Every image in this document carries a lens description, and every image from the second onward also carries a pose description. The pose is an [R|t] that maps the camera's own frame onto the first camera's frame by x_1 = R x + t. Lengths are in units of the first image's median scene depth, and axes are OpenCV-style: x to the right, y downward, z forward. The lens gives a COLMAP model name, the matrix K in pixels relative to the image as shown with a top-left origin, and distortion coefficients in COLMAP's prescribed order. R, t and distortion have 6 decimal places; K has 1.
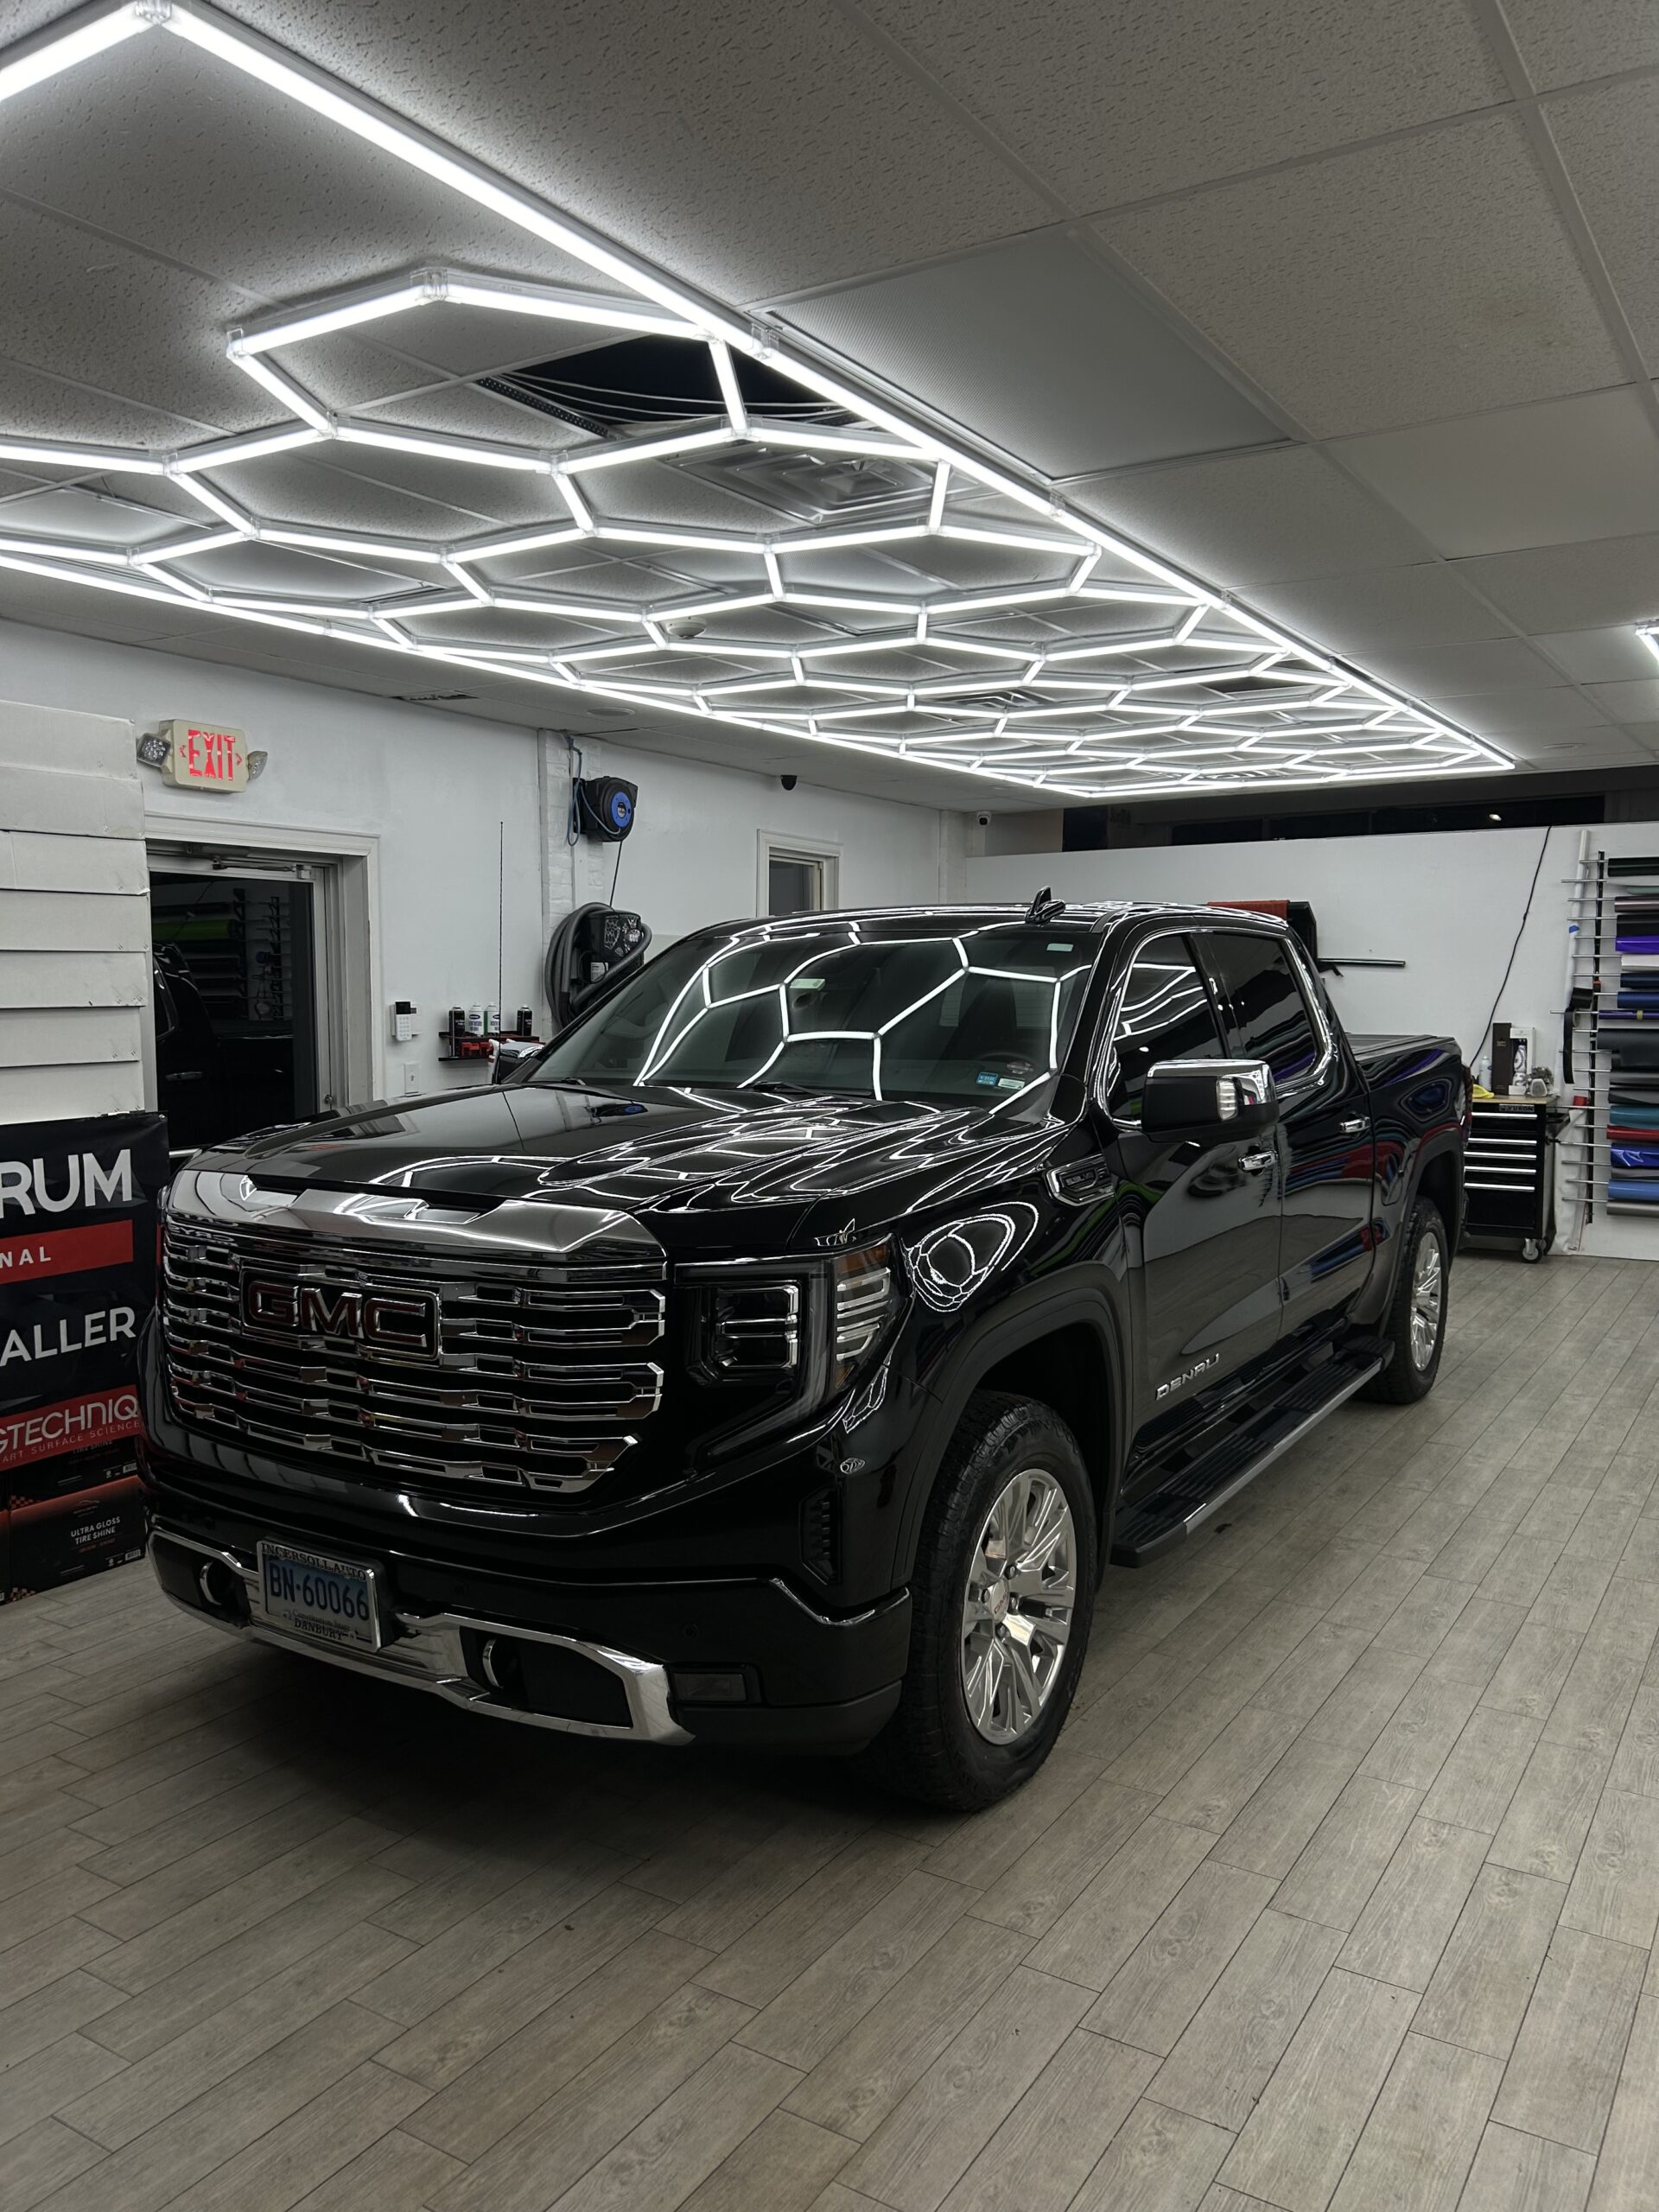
lens RADIAL K [[1670.2, 0, 833.5], [0, 1670.2, 1146.1], [0, 0, 1]] dist [0.102504, 0.001248]
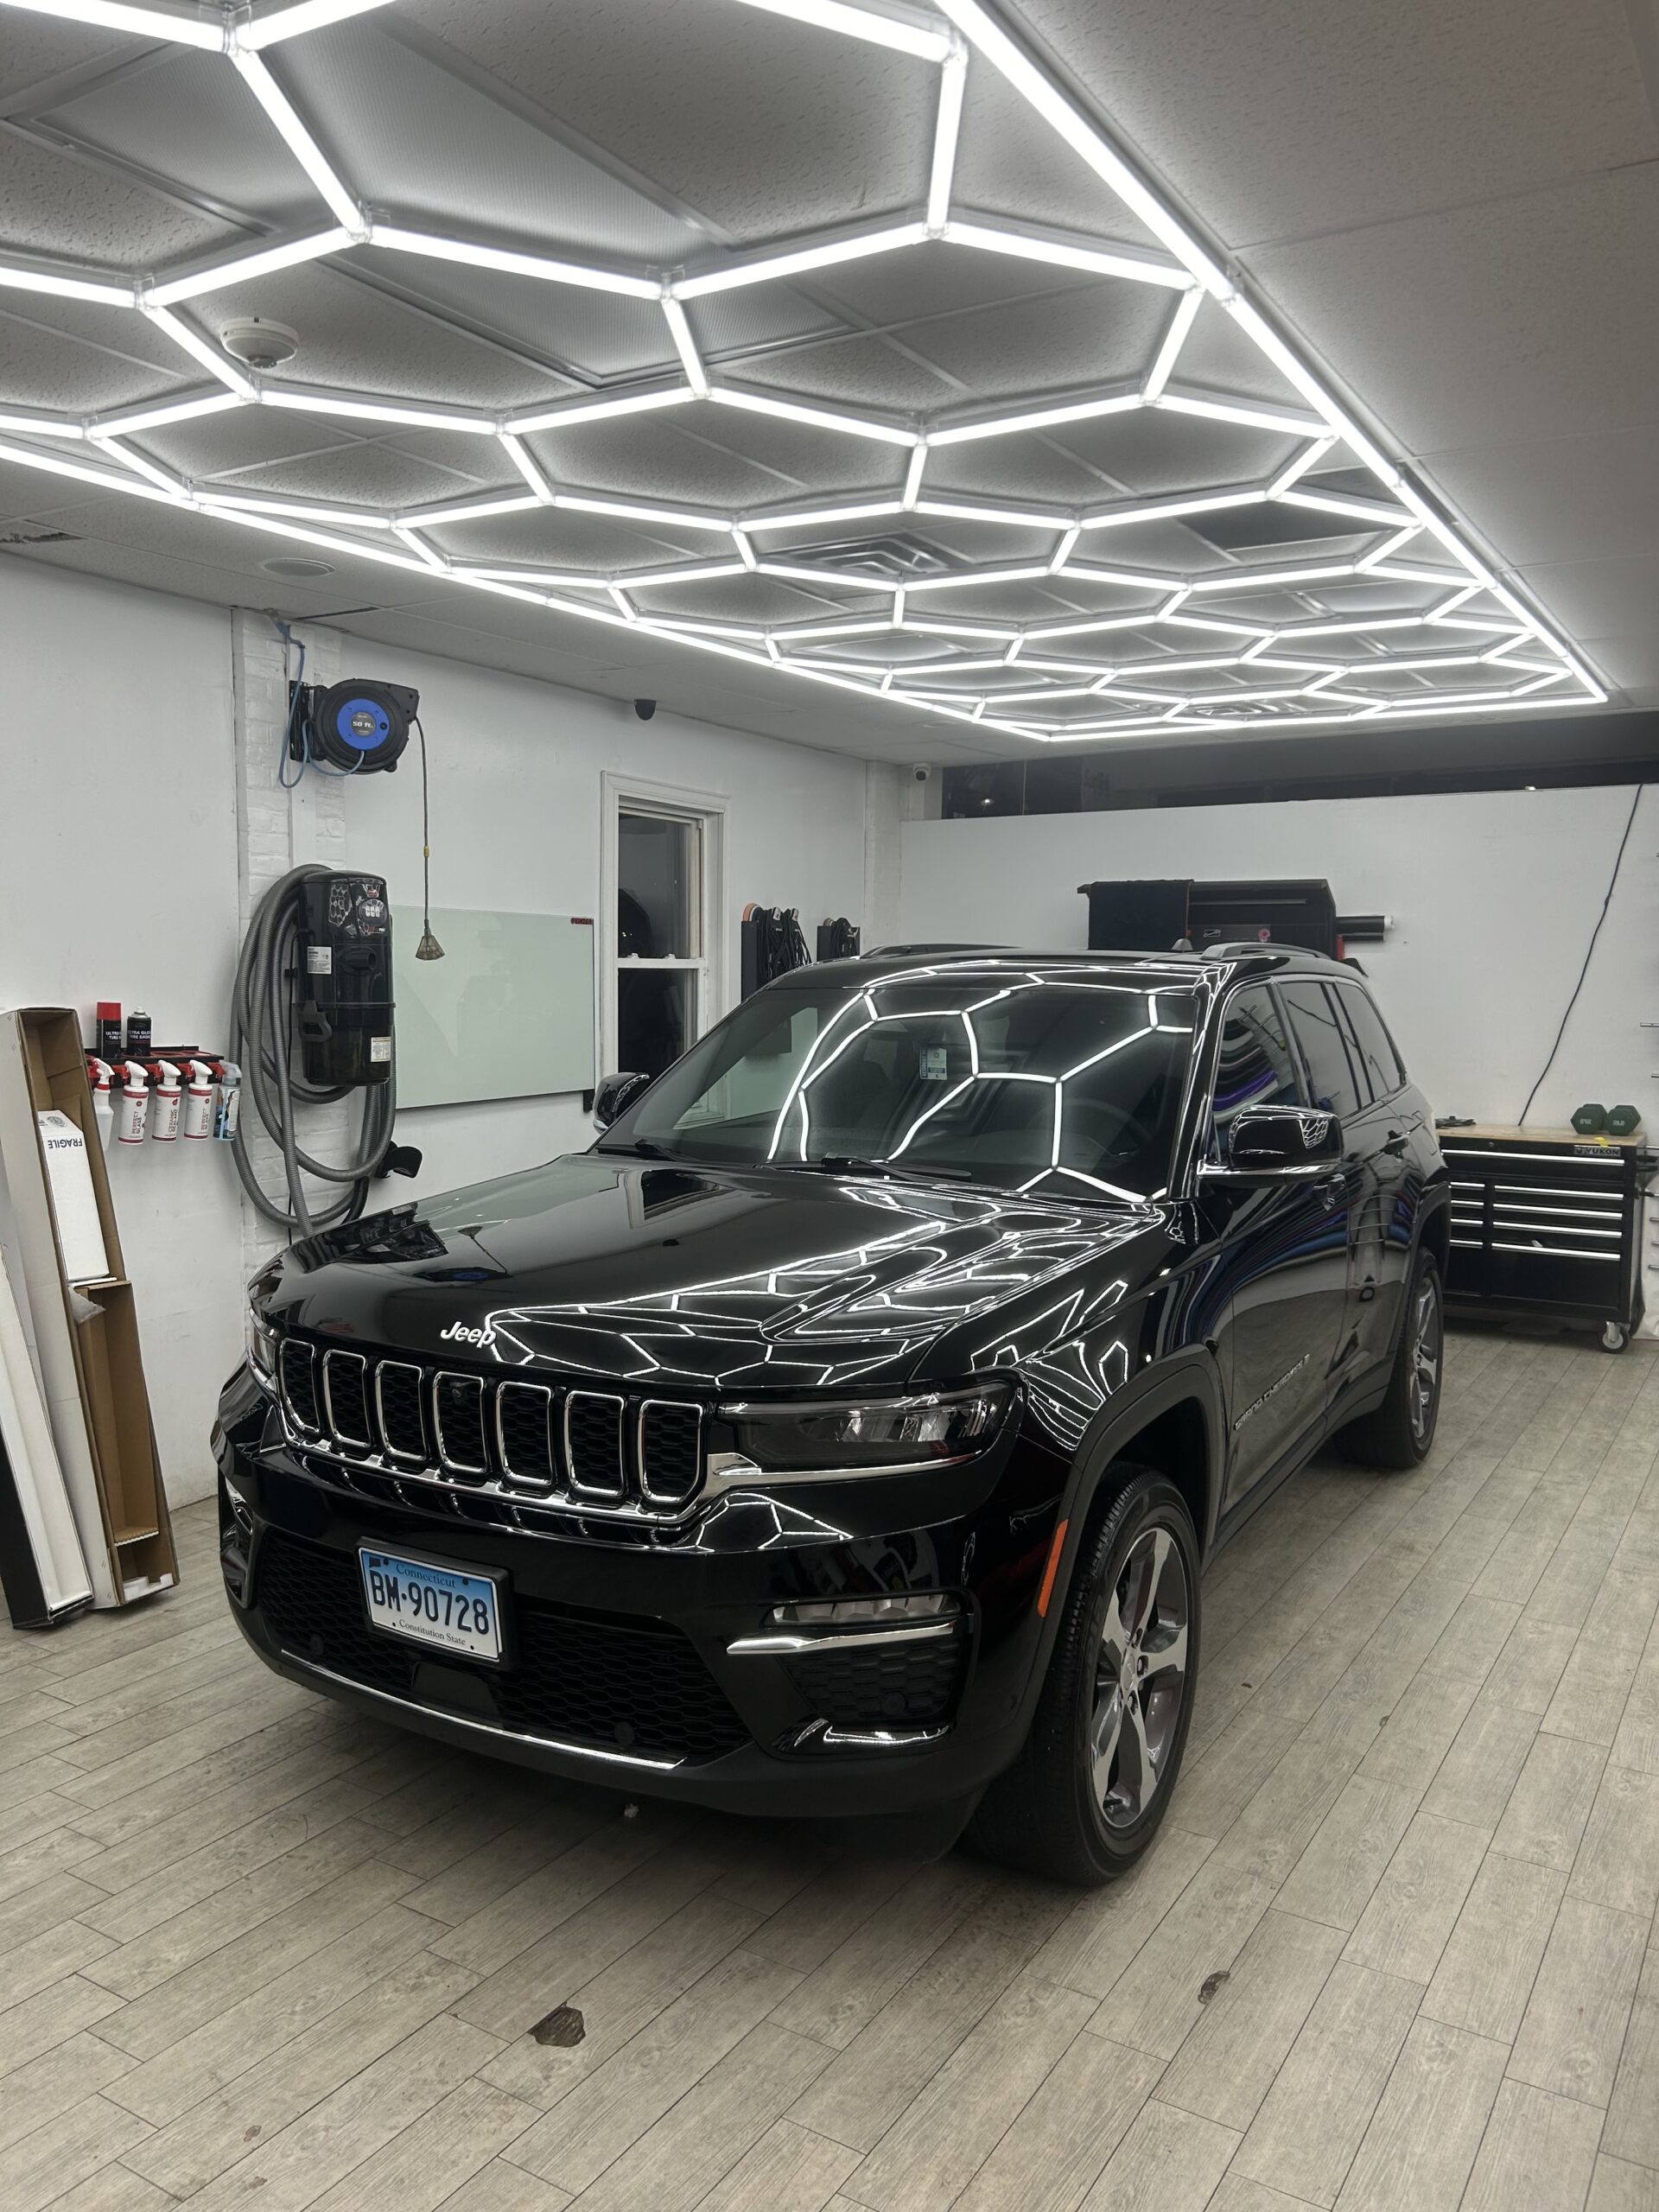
lens RADIAL K [[1669.5, 0, 829.5], [0, 1669.5, 1106.0], [0, 0, 1]] dist [0.003807, 0.000363]
pose [[0.999951, 0.008850, 0.004433, 0.054618], [-0.008774, 0.999821, -0.016739, -0.027942], [-0.004581, 0.016699, 0.999850, 0.256490]]
